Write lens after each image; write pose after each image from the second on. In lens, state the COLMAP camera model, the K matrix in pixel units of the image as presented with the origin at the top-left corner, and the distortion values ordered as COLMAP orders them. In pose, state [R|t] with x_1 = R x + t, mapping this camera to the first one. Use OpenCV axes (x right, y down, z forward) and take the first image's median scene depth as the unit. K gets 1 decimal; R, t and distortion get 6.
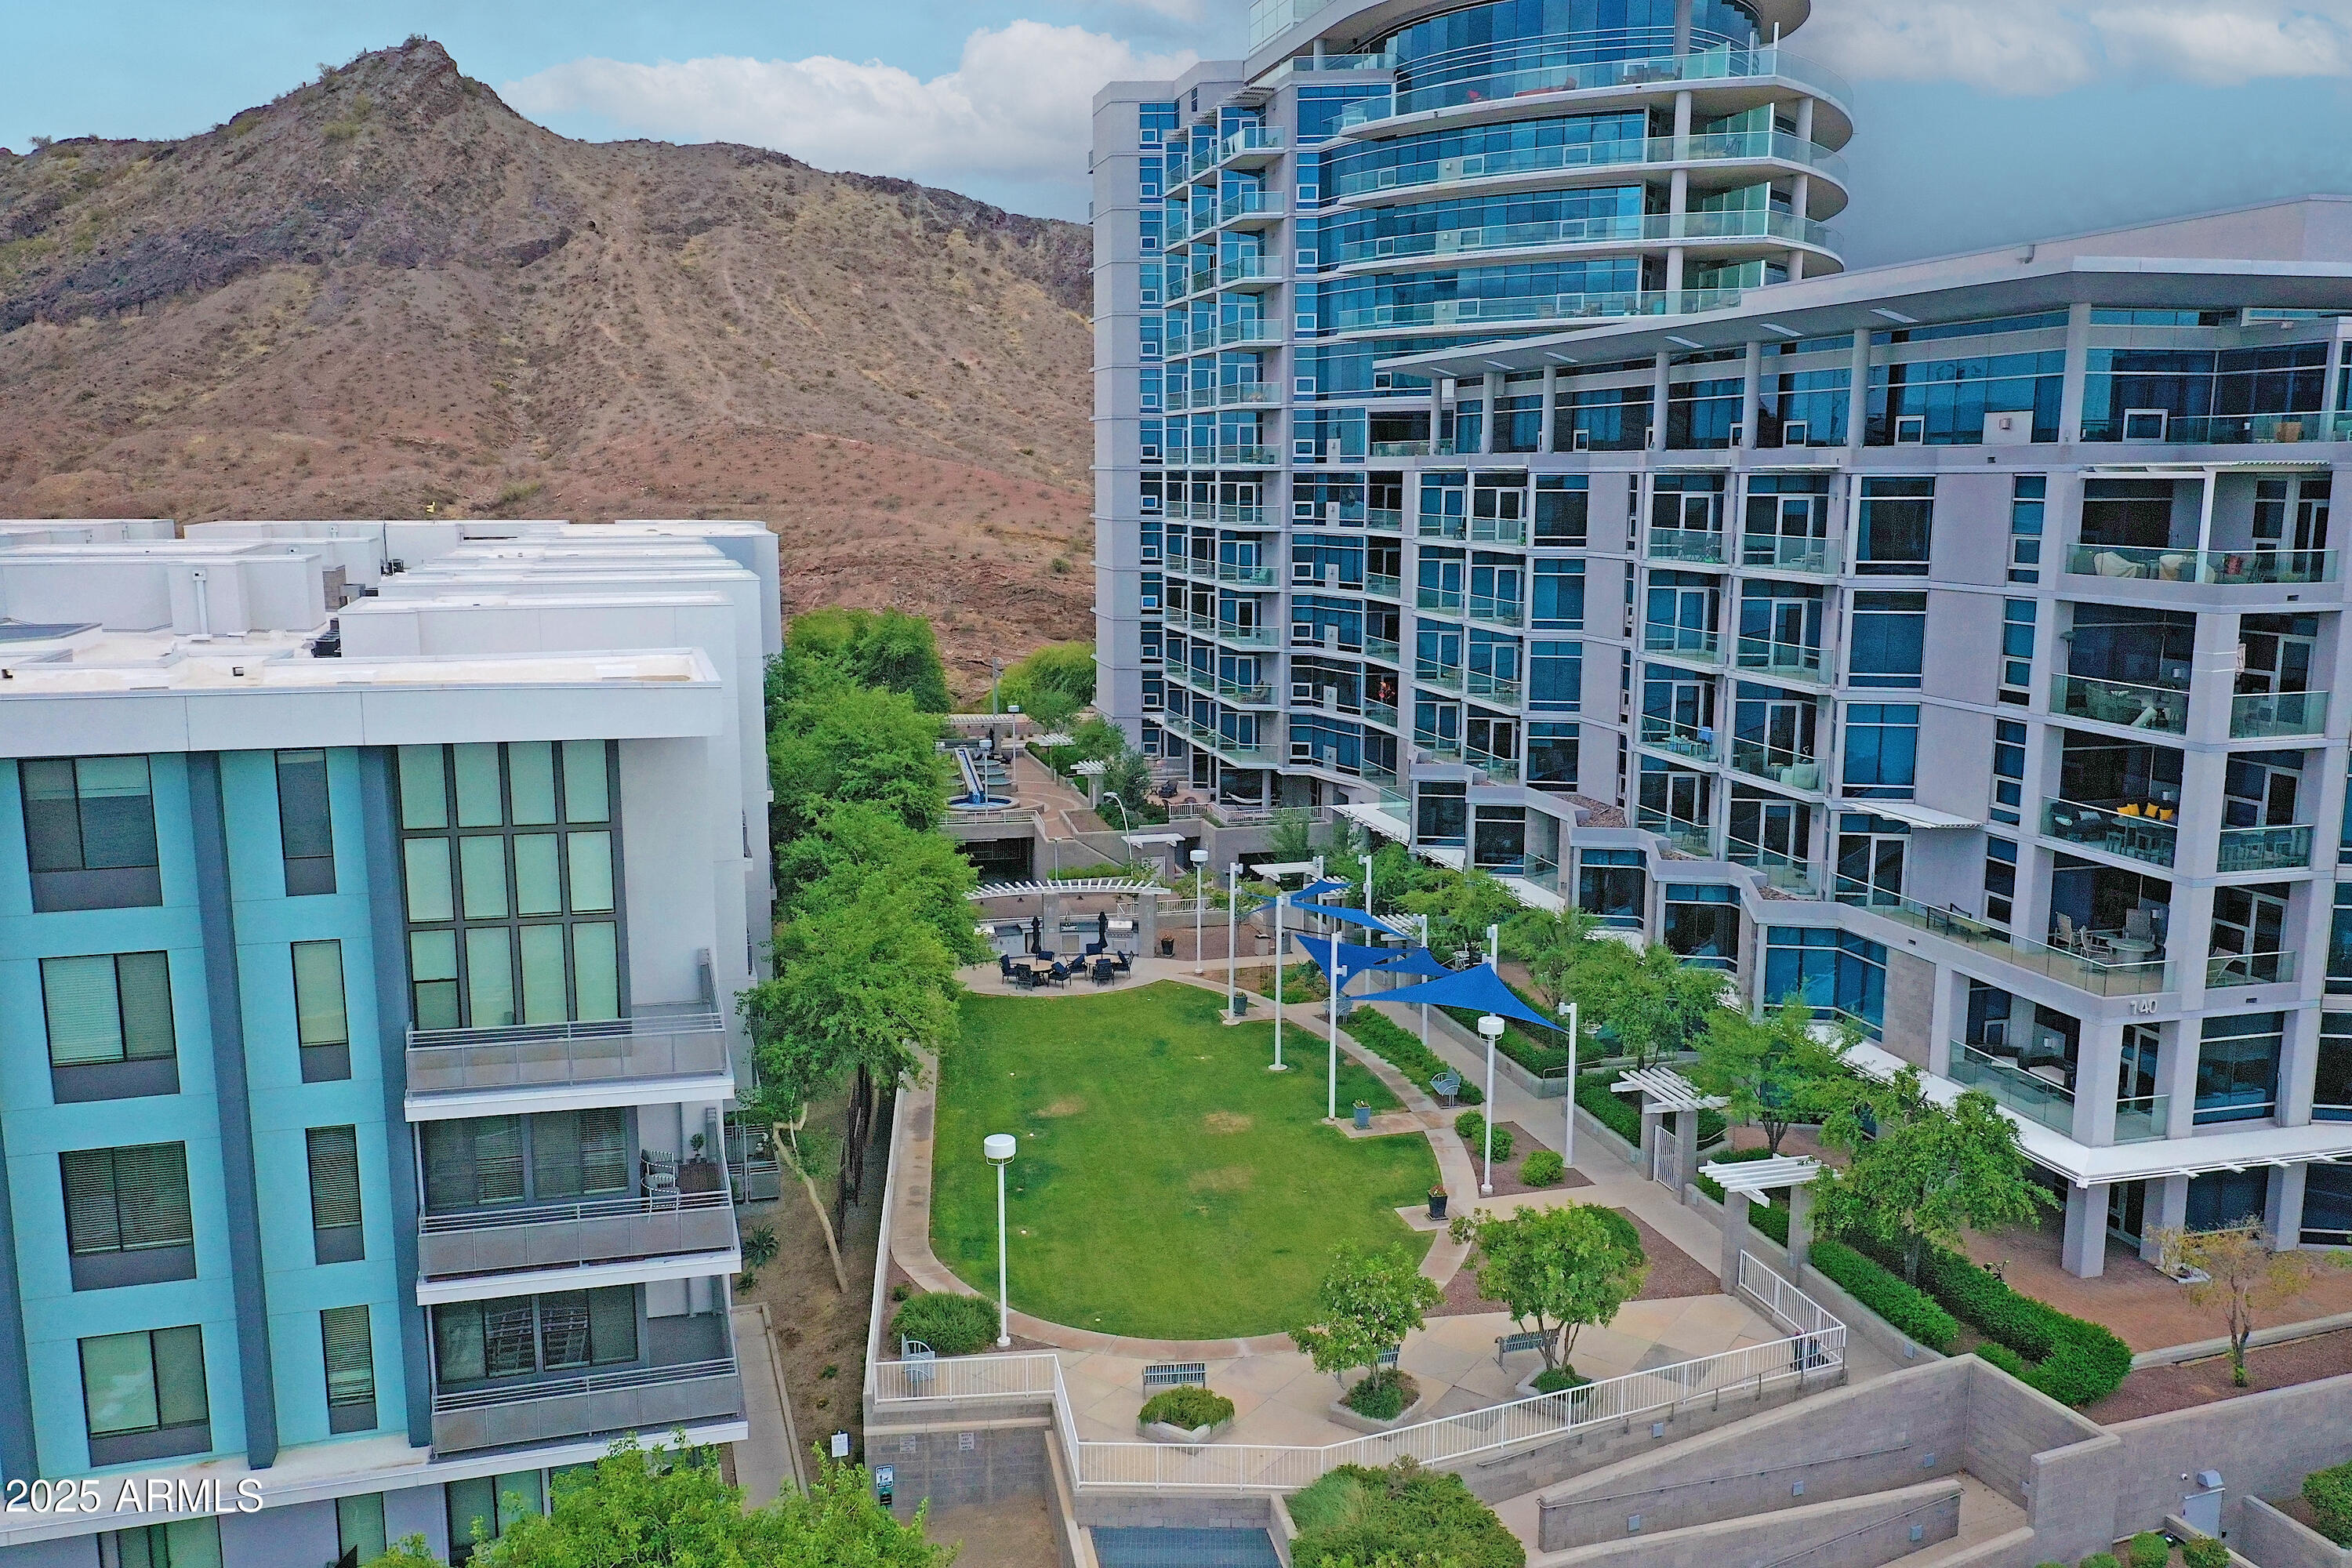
lens RADIAL K [[1865.8, 0, 1172.1], [0, 1865.8, 794.2], [0, 0, 1]] dist [0.016805, 0.001355]
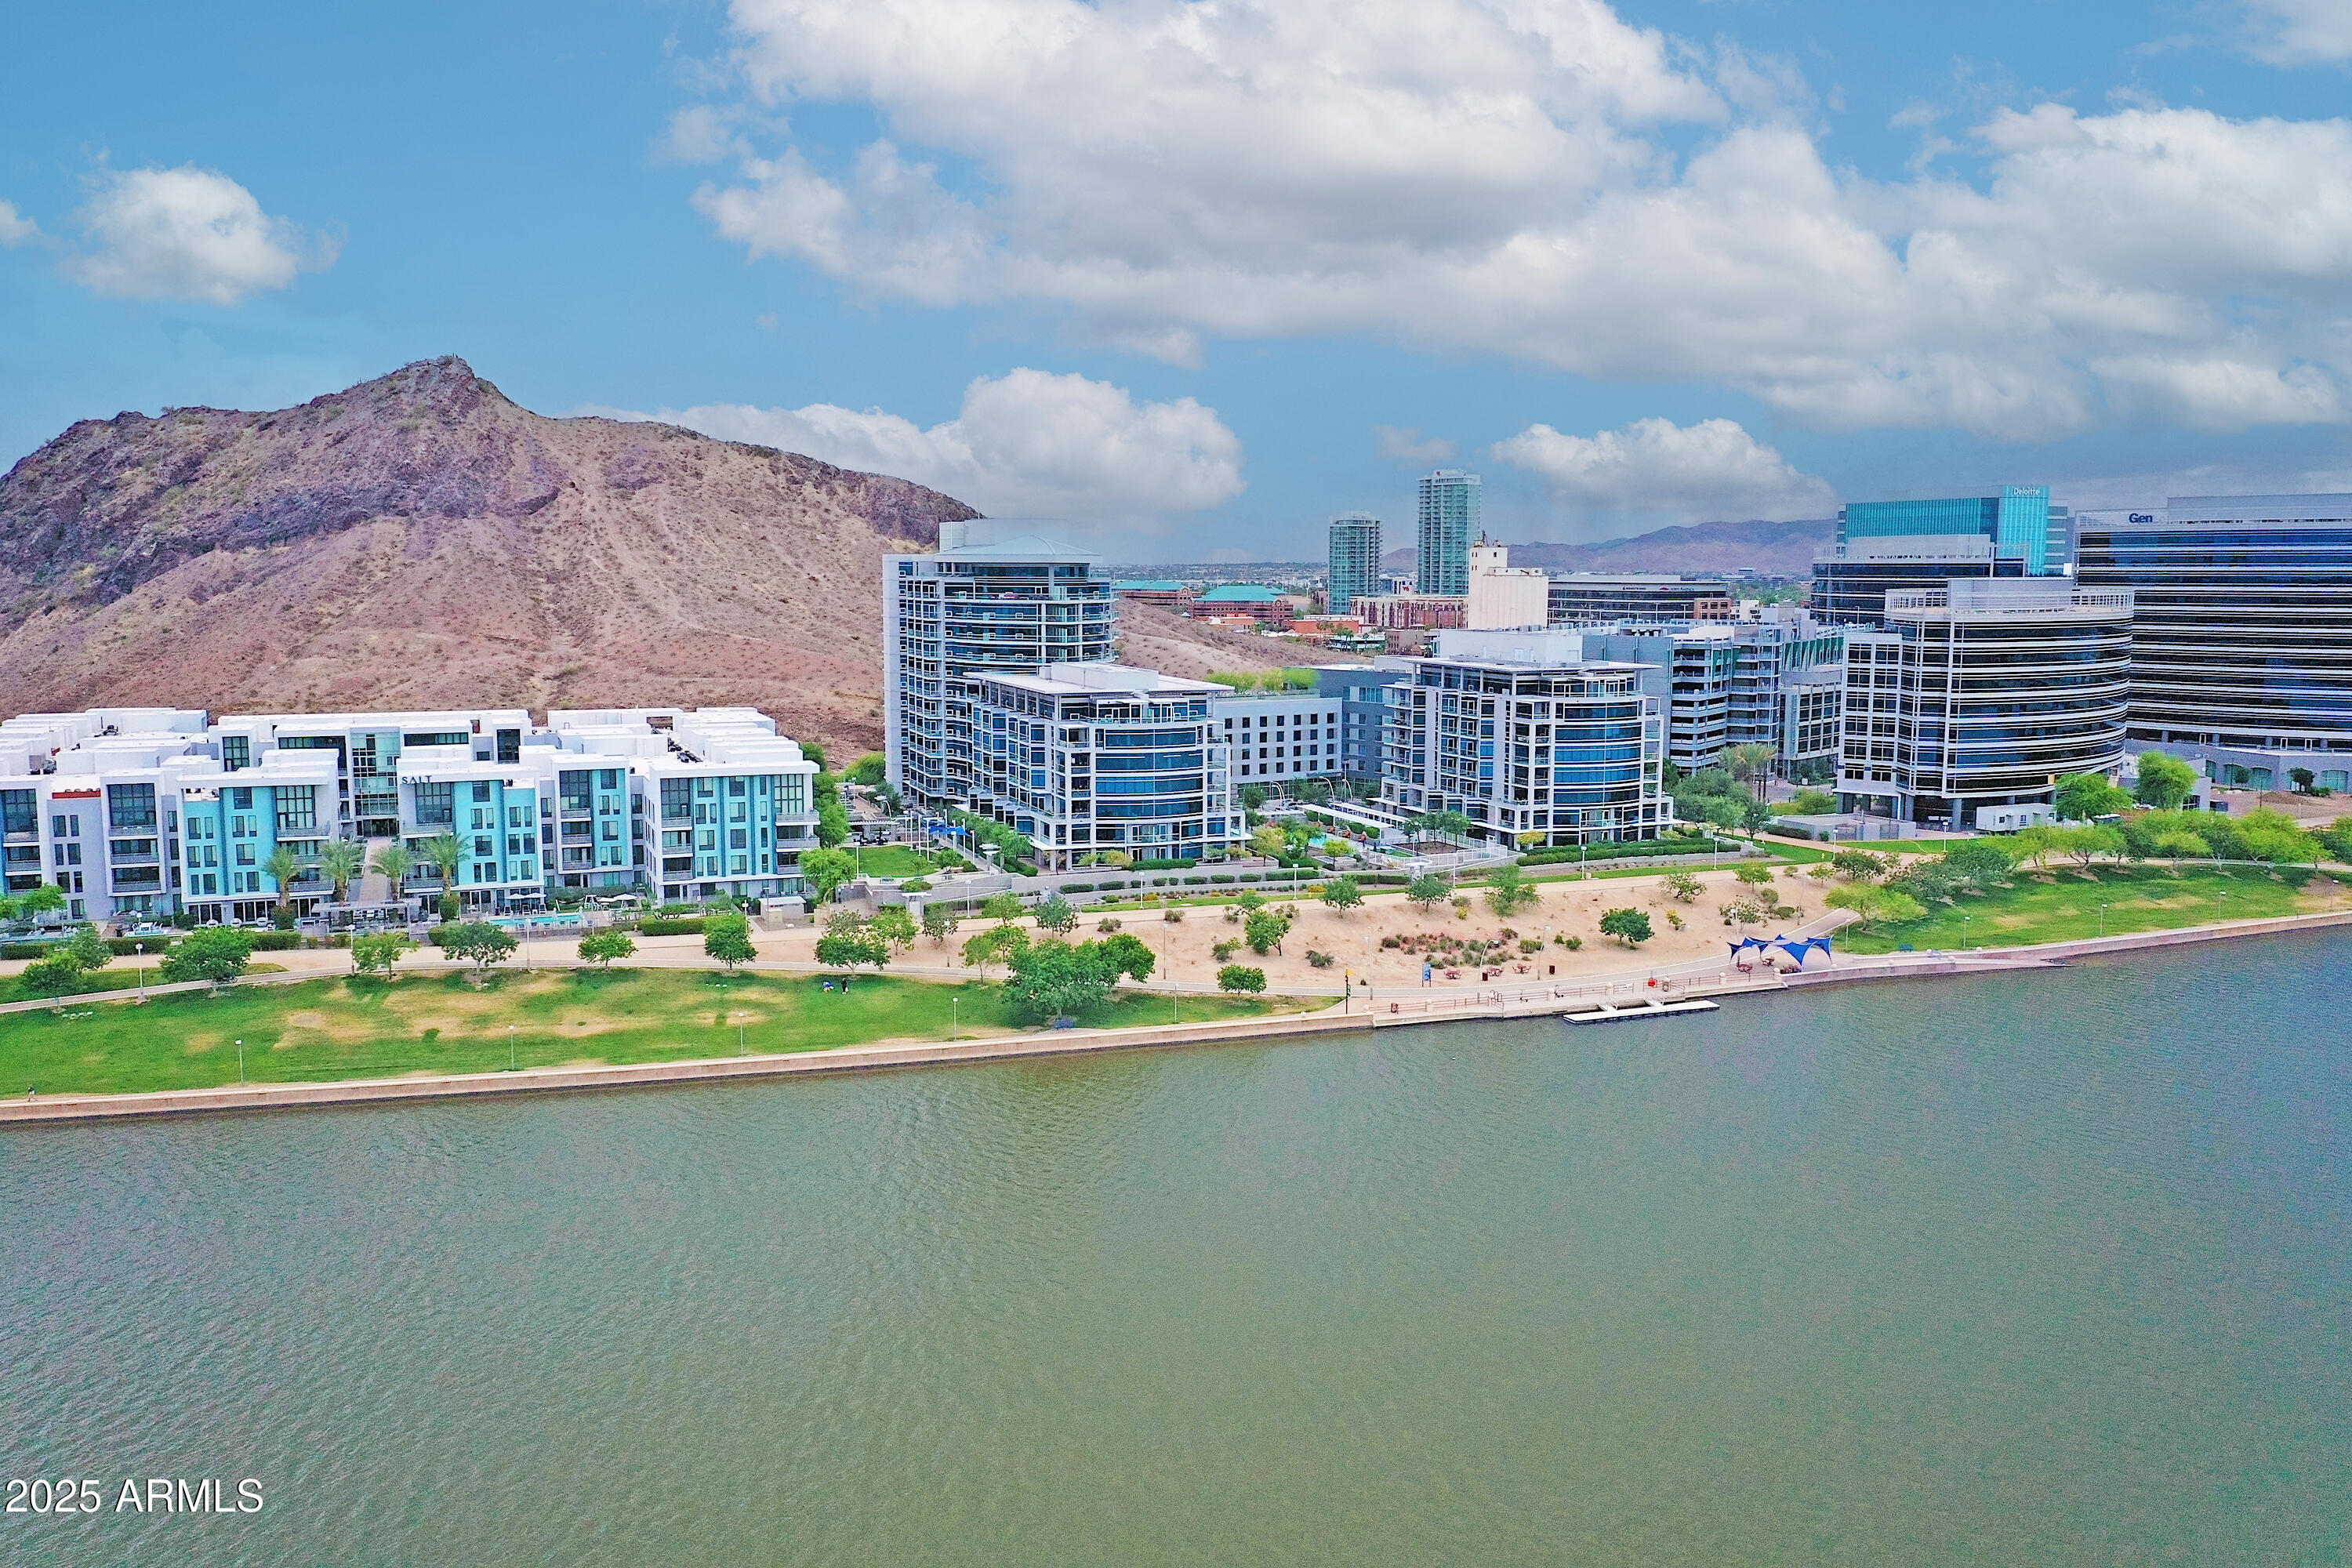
lens RADIAL K [[1865.8, 0, 1172.1], [0, 1865.8, 794.2], [0, 0, 1]] dist [0.016805, 0.001355]
pose [[0.995644, -0.008578, 0.092838, 0.045611], [0.013340, 0.998620, -0.050801, 0.044391], [-0.092274, 0.051818, 0.994384, -0.642400]]
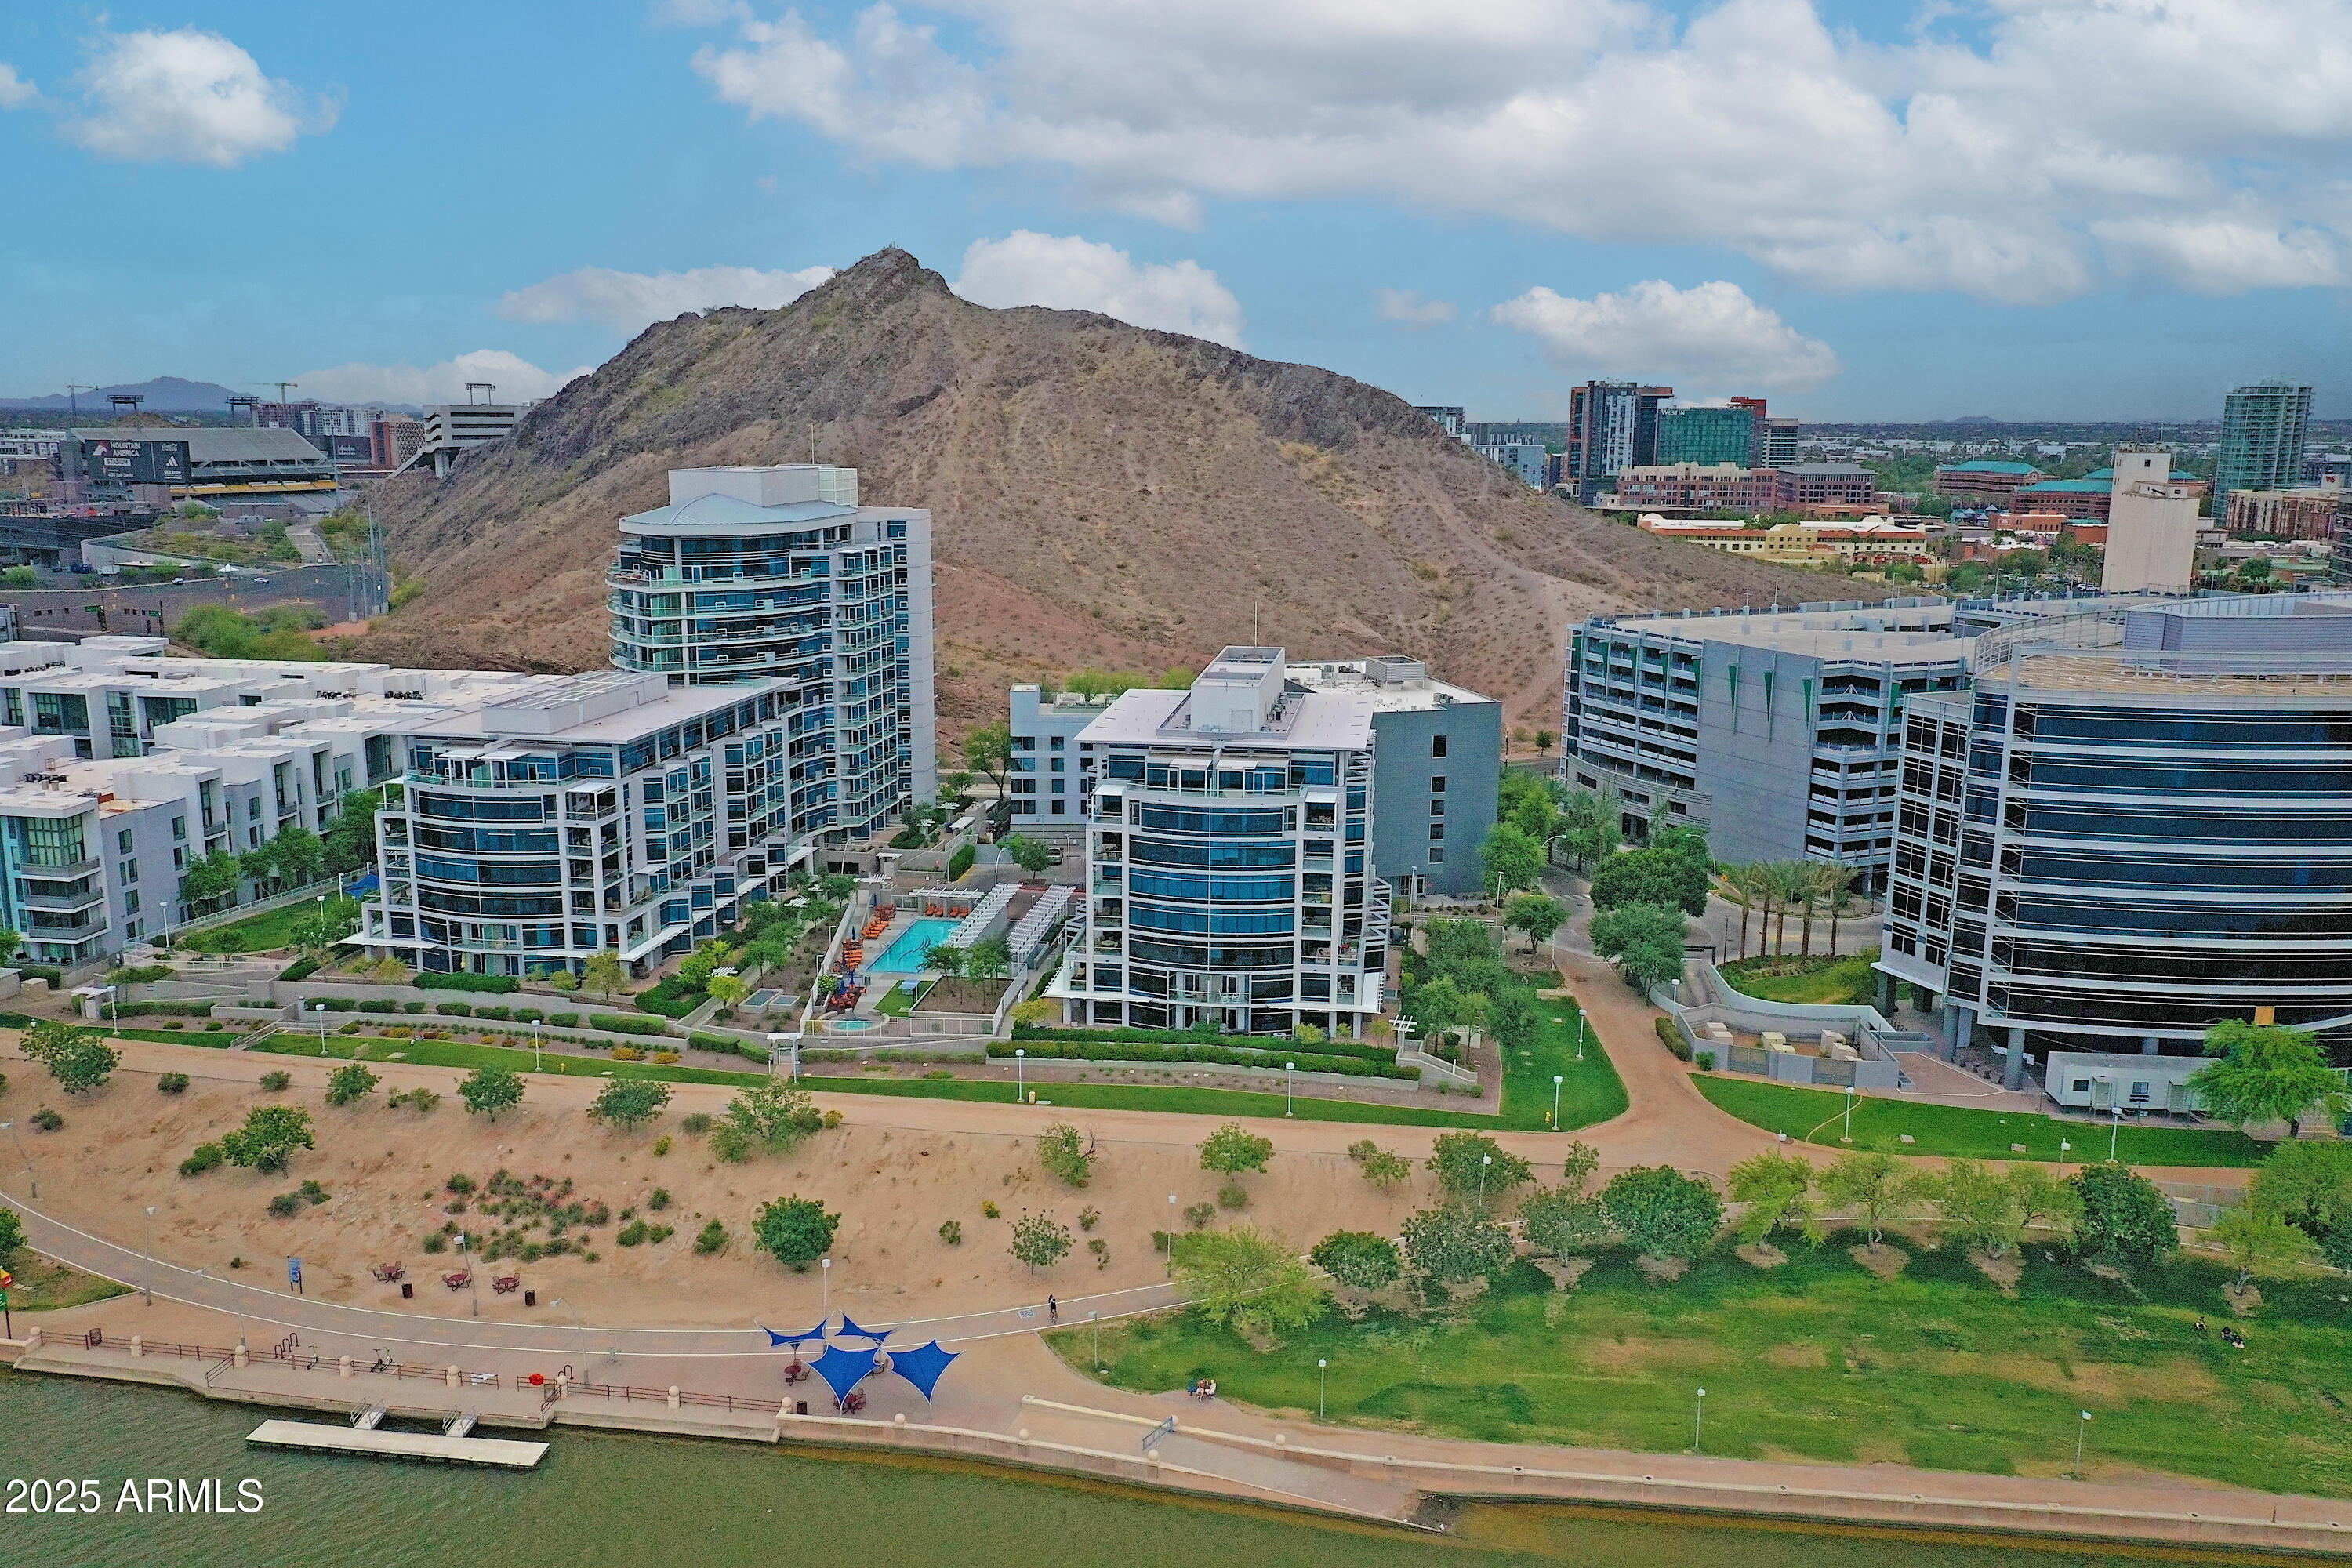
lens RADIAL K [[1865.8, 0, 1172.1], [0, 1865.8, 794.2], [0, 0, 1]] dist [0.016805, 0.001355]
pose [[0.901673, 0.091556, -0.422614, 0.540103], [-0.080606, 0.995785, 0.043752, -0.065019], [0.424839, -0.005385, 0.905253, -0.285681]]
